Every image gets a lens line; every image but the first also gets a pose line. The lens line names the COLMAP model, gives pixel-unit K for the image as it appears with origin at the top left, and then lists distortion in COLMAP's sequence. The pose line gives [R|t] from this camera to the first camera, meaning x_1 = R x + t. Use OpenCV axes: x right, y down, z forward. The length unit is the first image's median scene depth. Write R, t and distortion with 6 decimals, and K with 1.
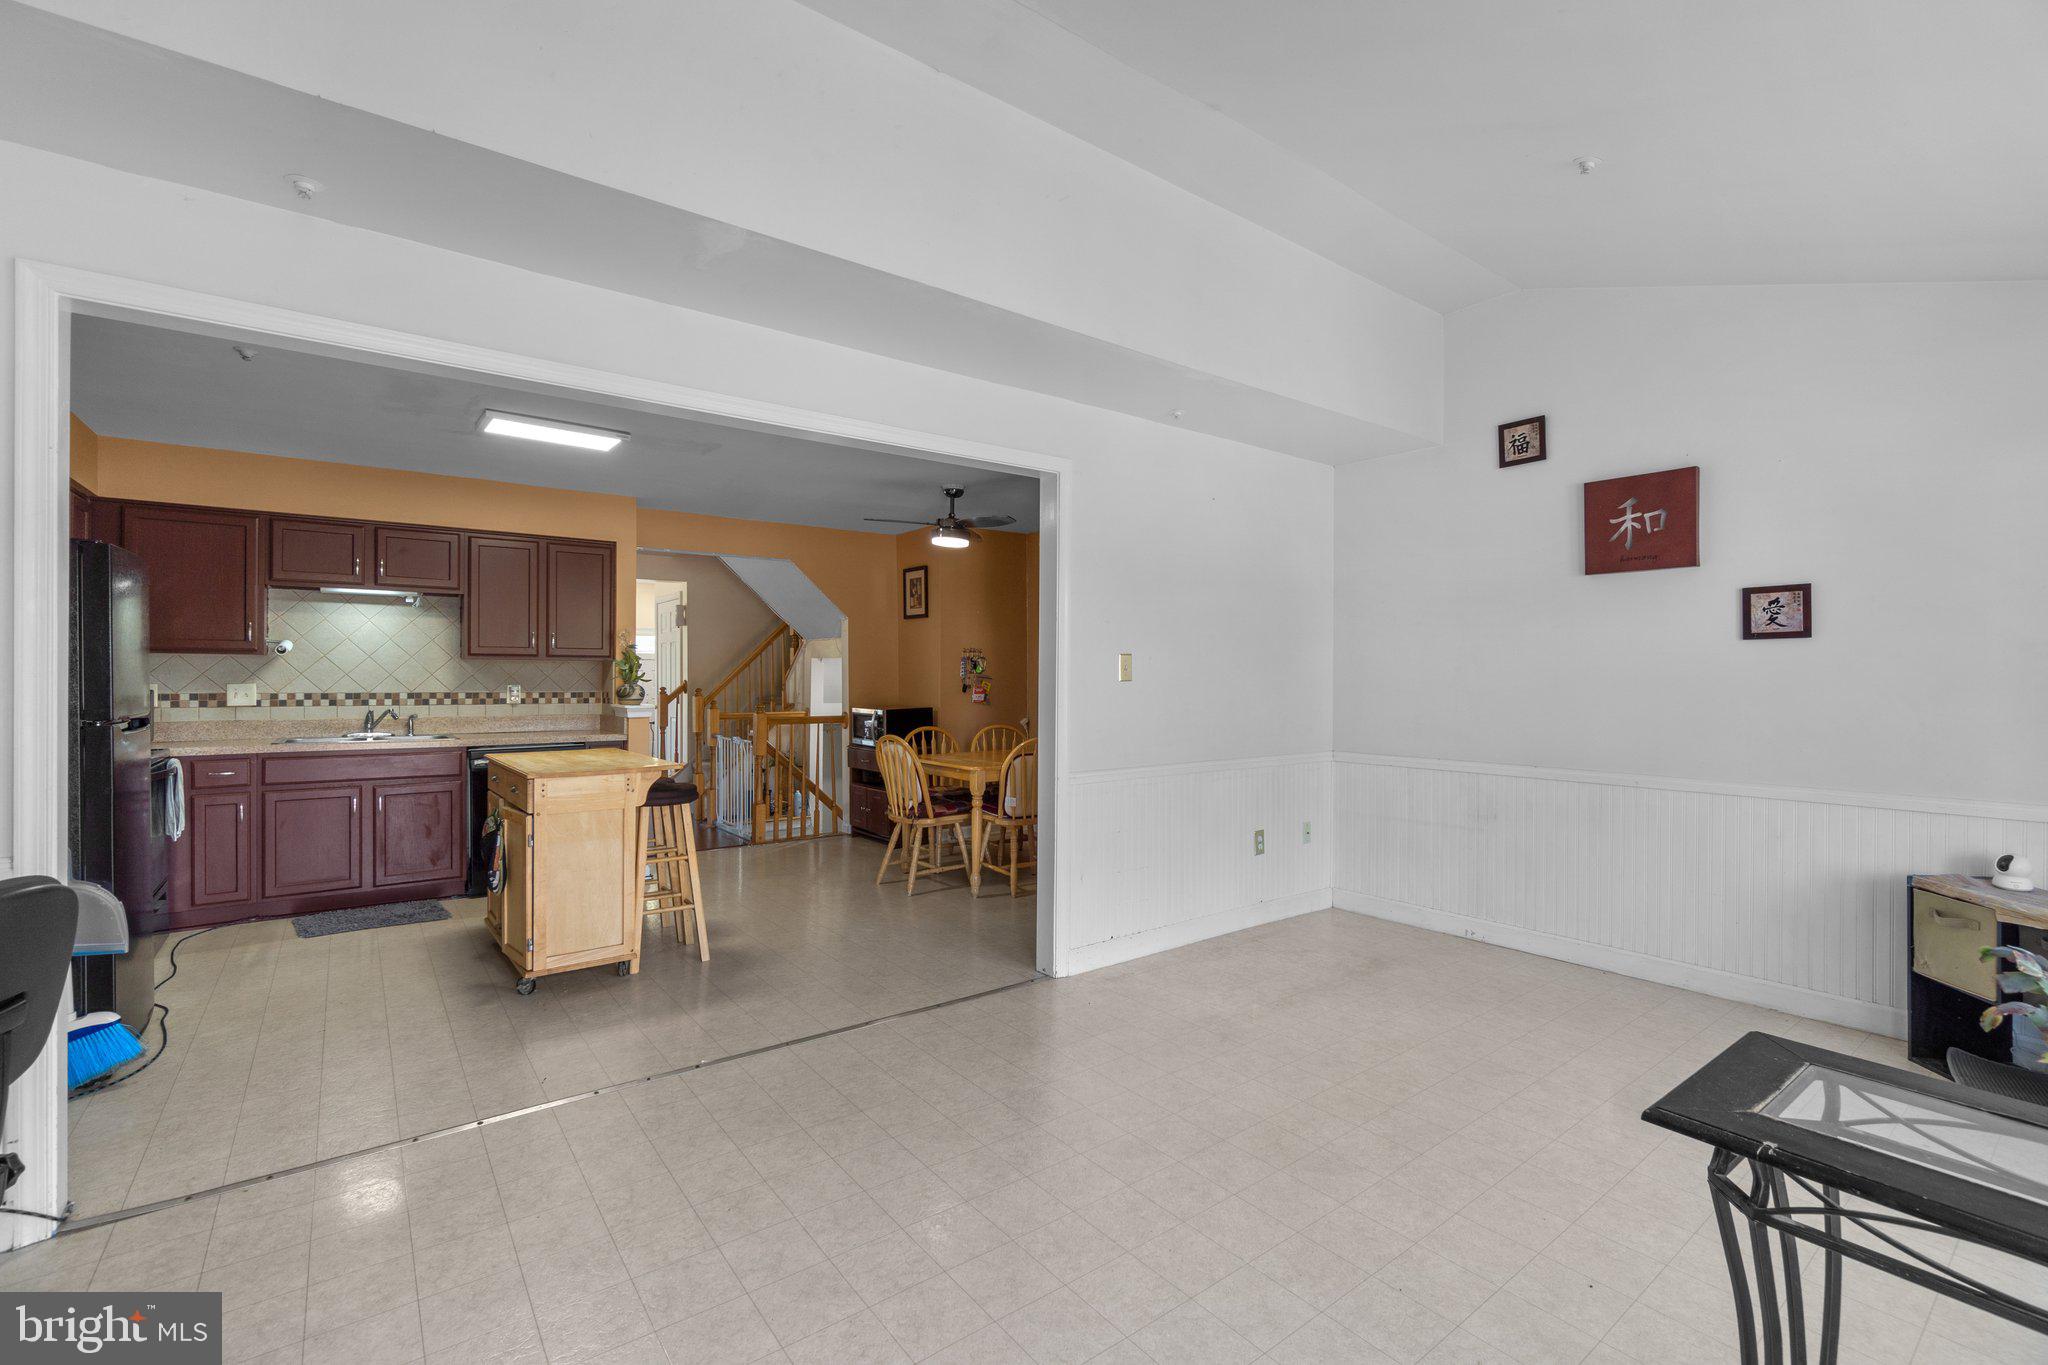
lens RADIAL K [[882.4, 0, 1002.6], [0, 882.4, 671.2], [0, 0, 1]] dist [0.001724, -0.000674]
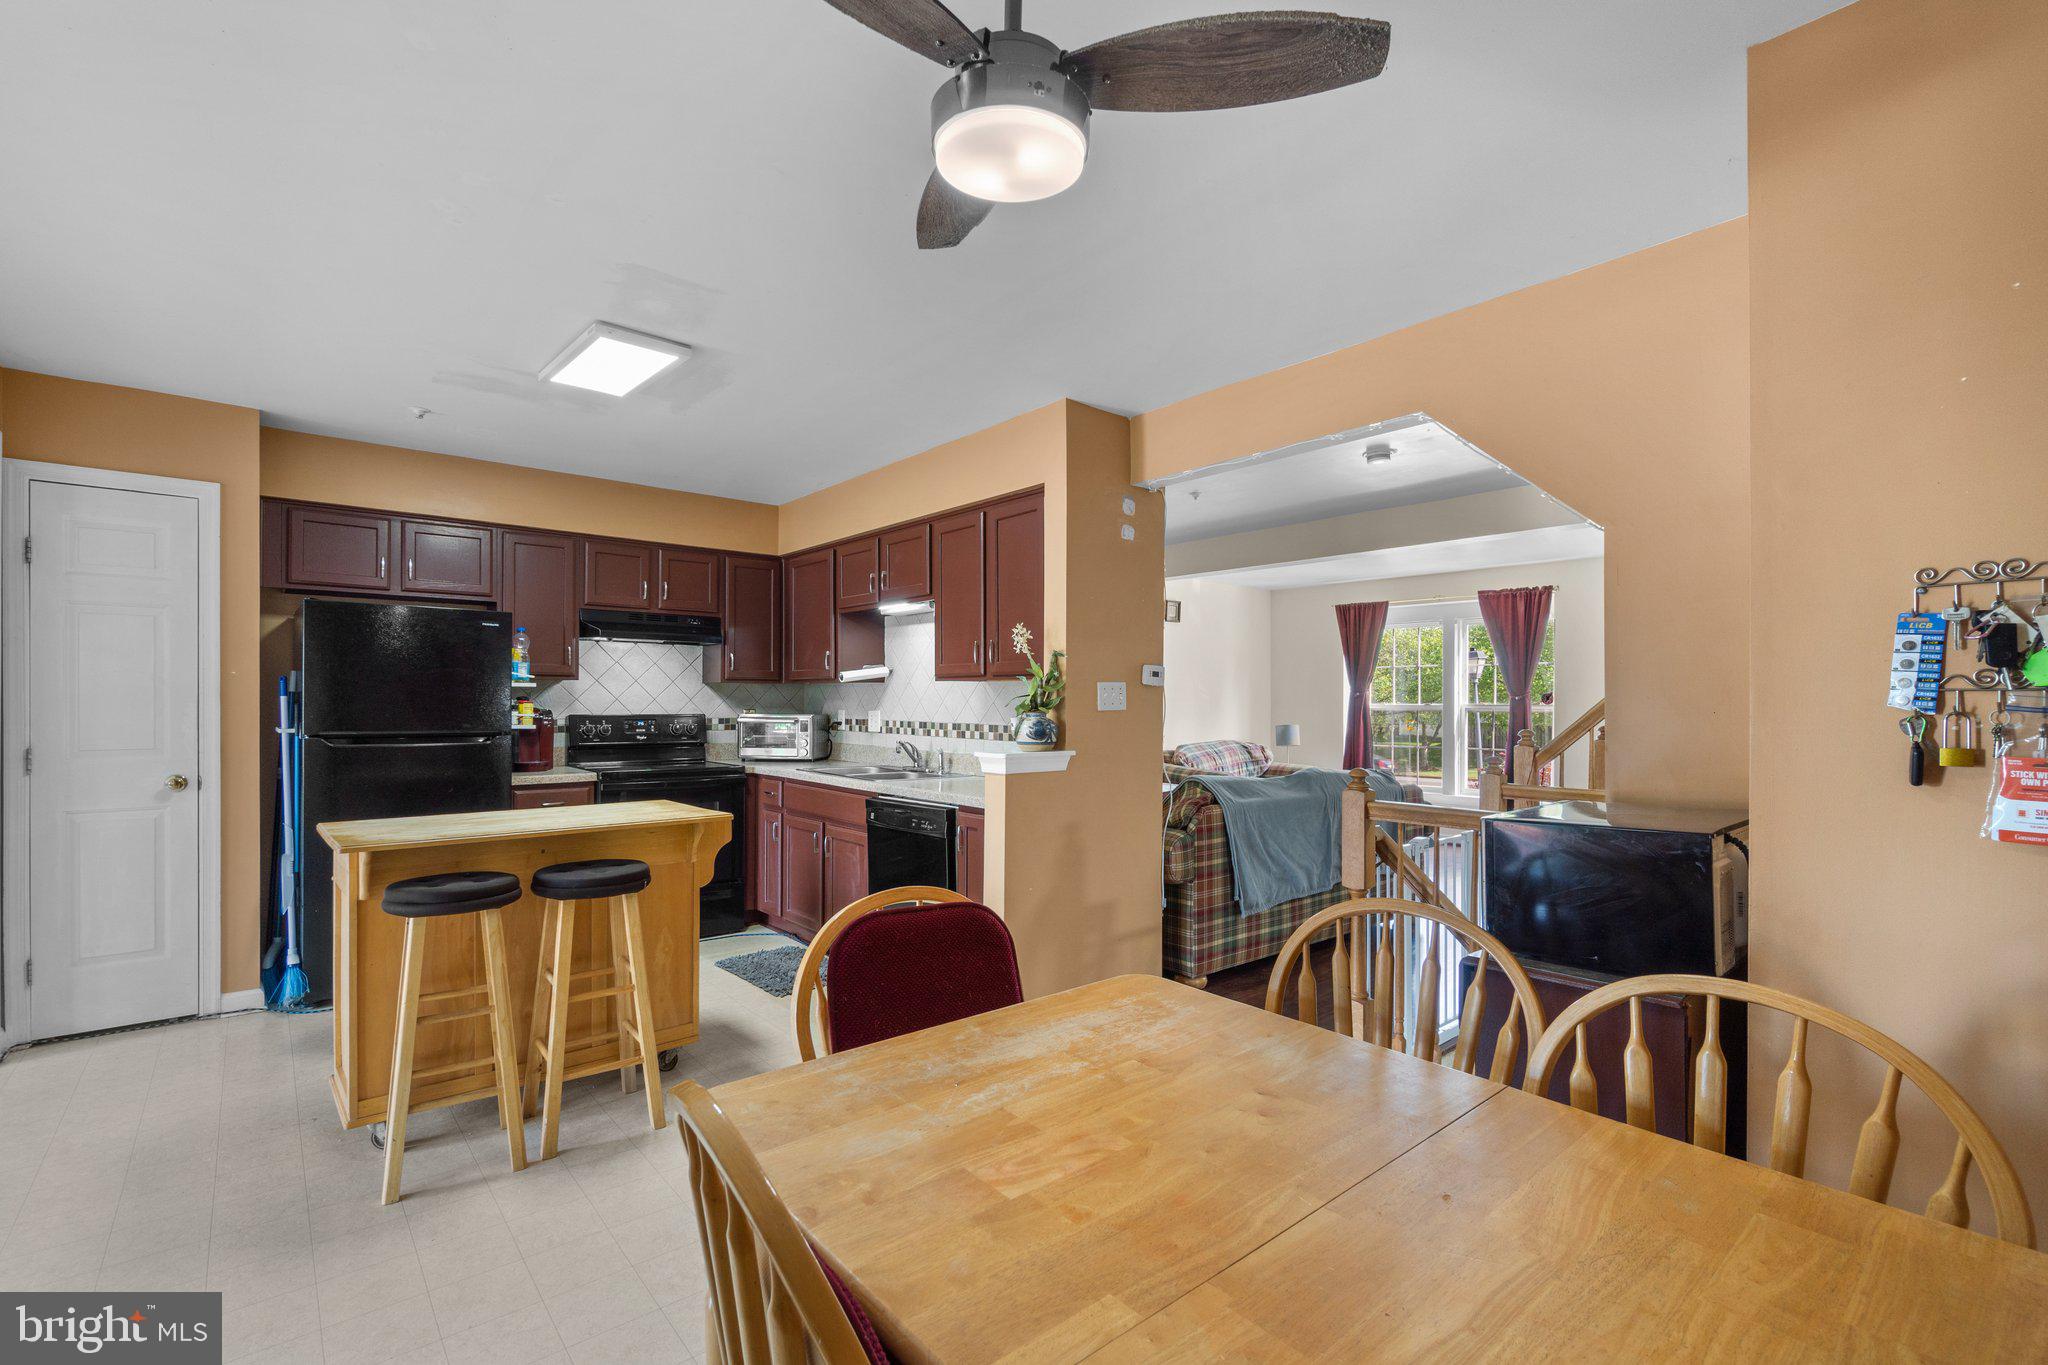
lens RADIAL K [[911.4, 0, 1015.4], [0, 911.4, 691.2], [0, 0, 1]] dist [-0.001732, 0.000684]
pose [[0.059732, -0.016448, -0.998079, 0.216734], [-0.001148, 0.999862, -0.016546, 0.008402], [0.998214, 0.002134, 0.059705, 1.038846]]
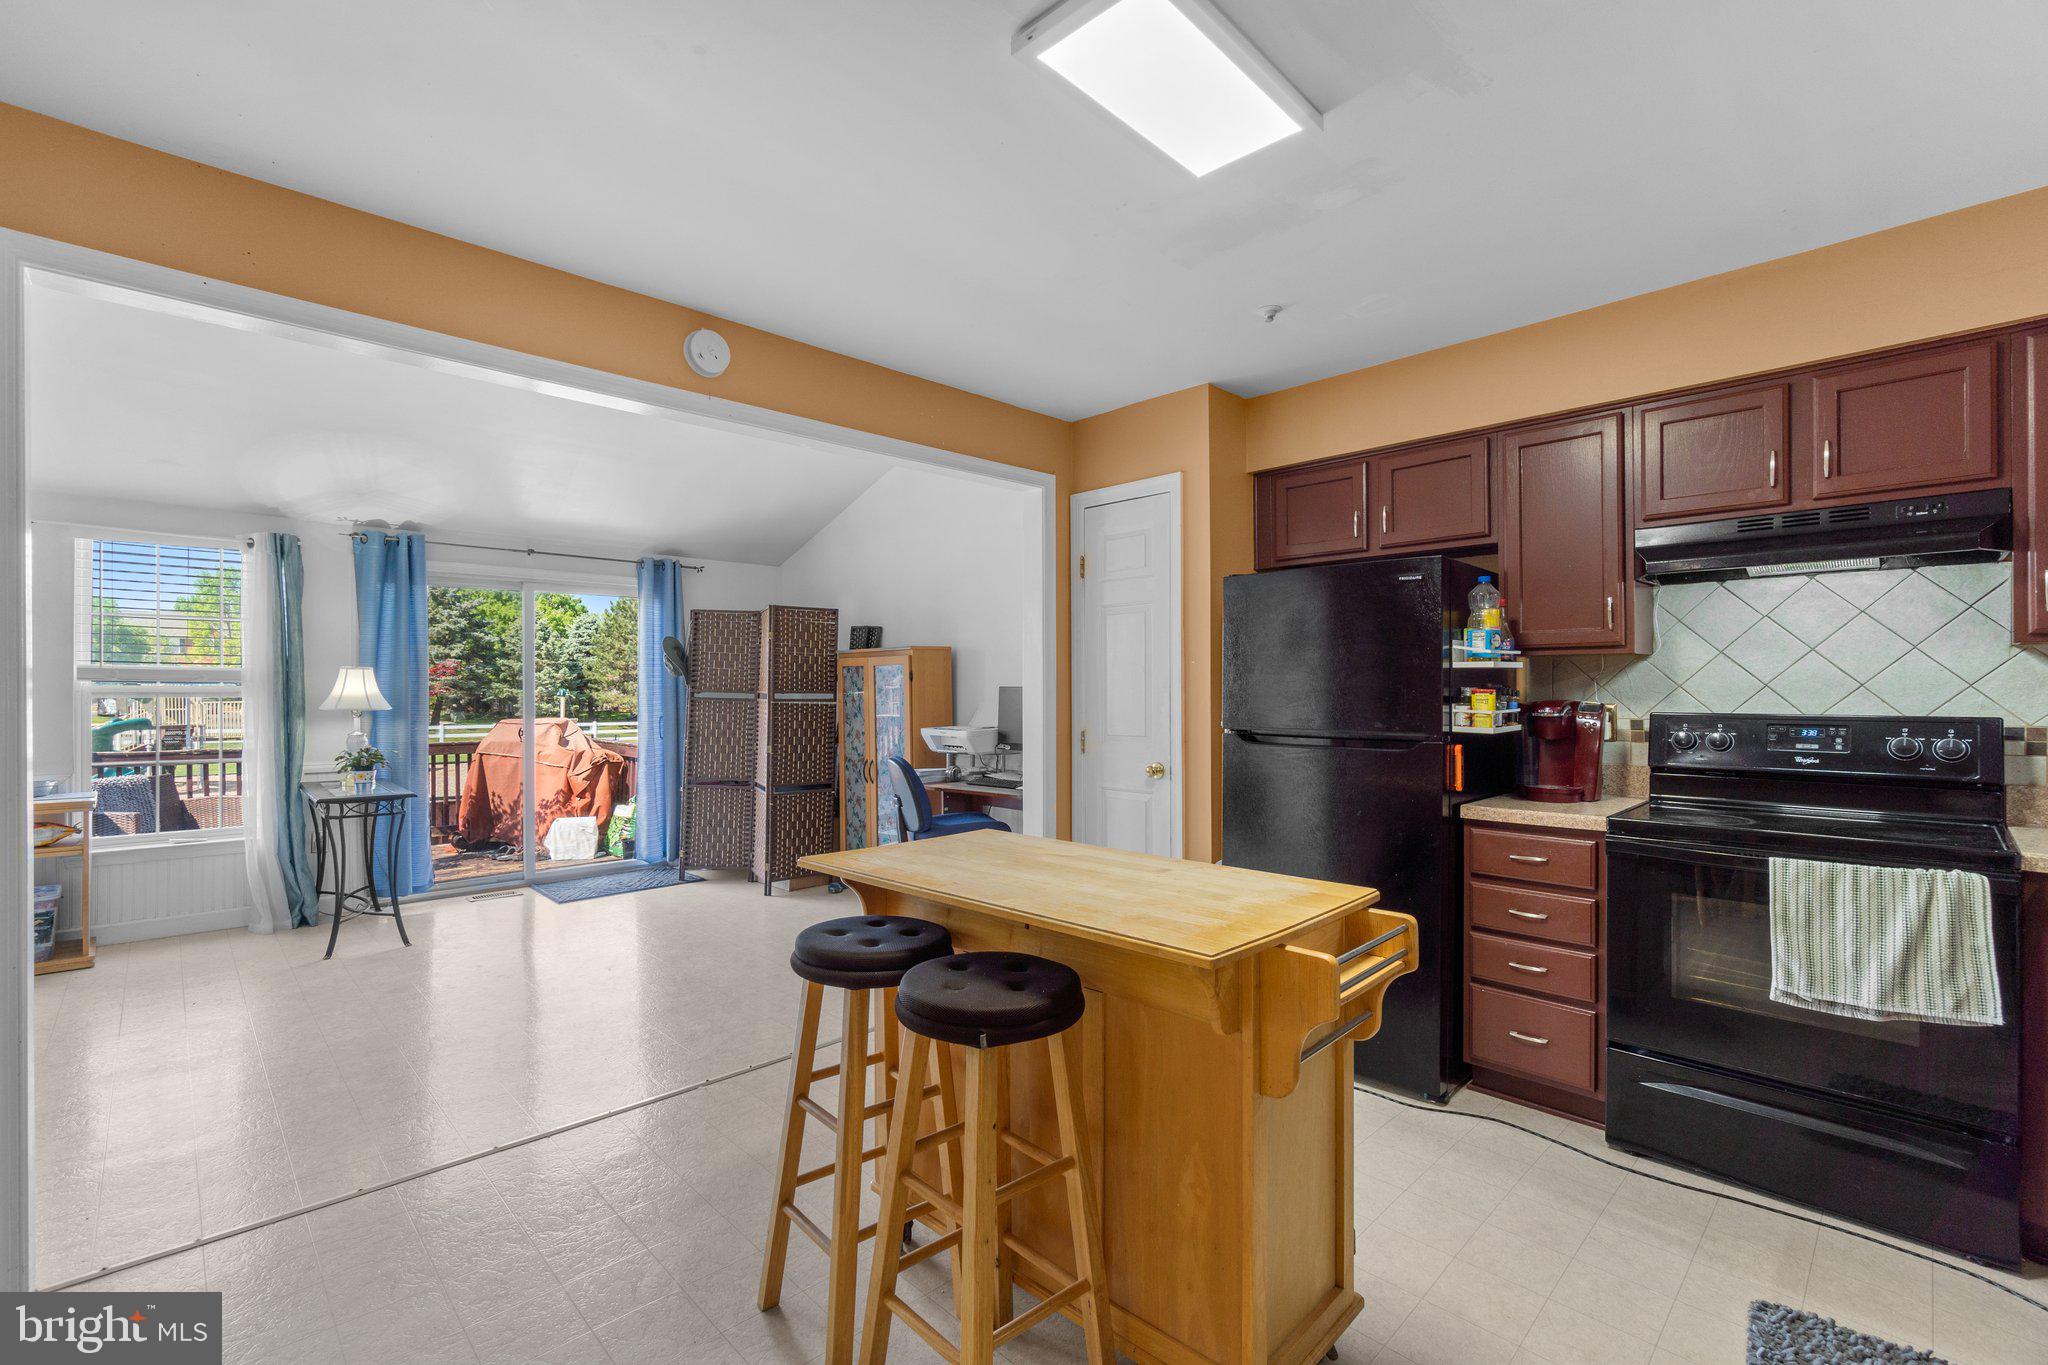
lens RADIAL K [[882.4, 0, 1002.6], [0, 882.4, 671.2], [0, 0, 1]] dist [0.001724, -0.000674]
pose [[-0.991216, -0.006272, -0.132101, -0.295984], [-0.003102, 0.999703, -0.024189, 0.006654], [0.132214, -0.023566, -0.990941, 1.117421]]
